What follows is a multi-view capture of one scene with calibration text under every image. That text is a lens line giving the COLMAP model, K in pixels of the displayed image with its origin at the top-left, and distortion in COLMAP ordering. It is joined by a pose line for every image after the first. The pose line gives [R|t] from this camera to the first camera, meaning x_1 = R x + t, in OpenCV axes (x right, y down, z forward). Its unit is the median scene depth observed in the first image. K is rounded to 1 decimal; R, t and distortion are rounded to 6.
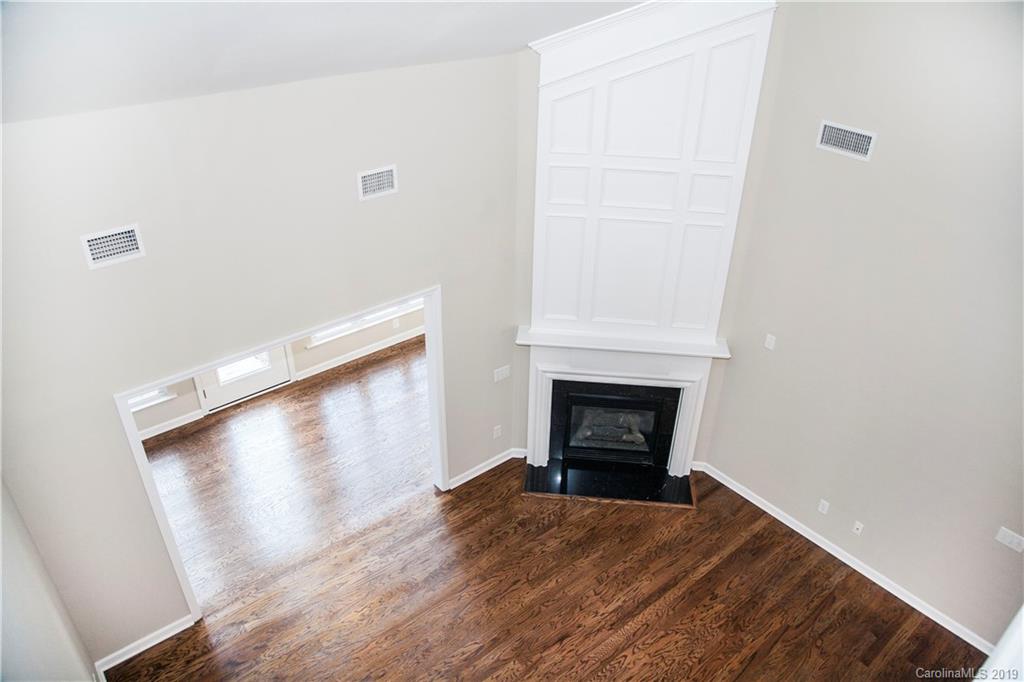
lens RADIAL K [[732.4, 0, 510.8], [0, 732.4, 341.4], [0, 0, 1]] dist [-0.127106, 0.070607]
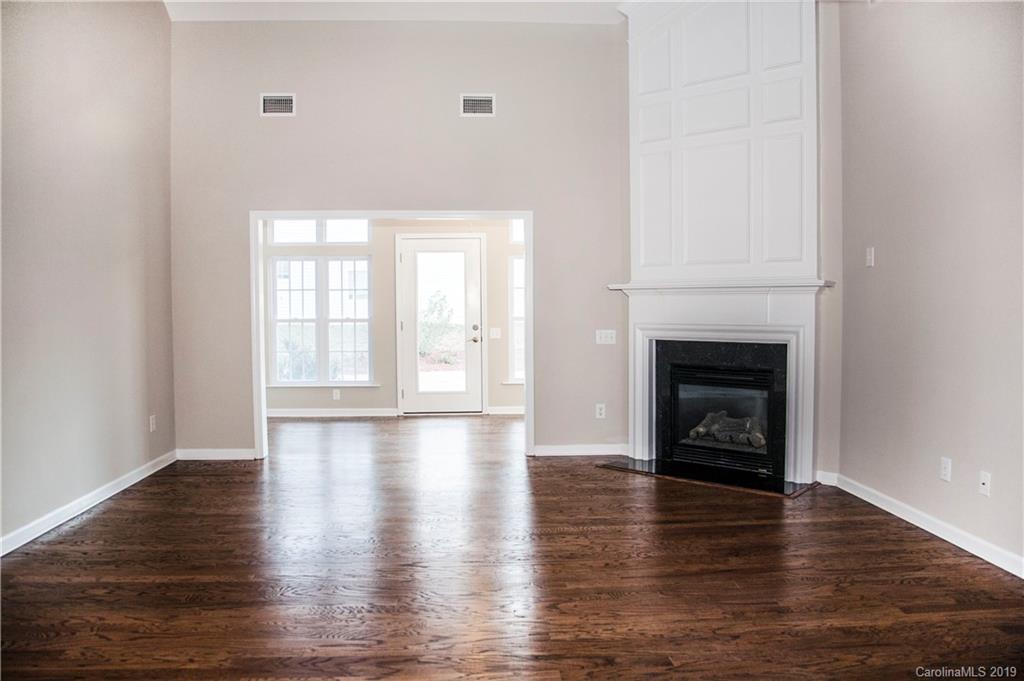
lens RADIAL K [[751.2, 0, 510.4], [0, 751.2, 329.3], [0, 0, 1]] dist [-0.133557, 0.104701]
pose [[0.806063, 0.007897, -0.591777, 0.465685], [-0.302265, 0.865159, -0.400171, 0.466401], [0.508821, 0.501436, 0.699759, 0.240844]]
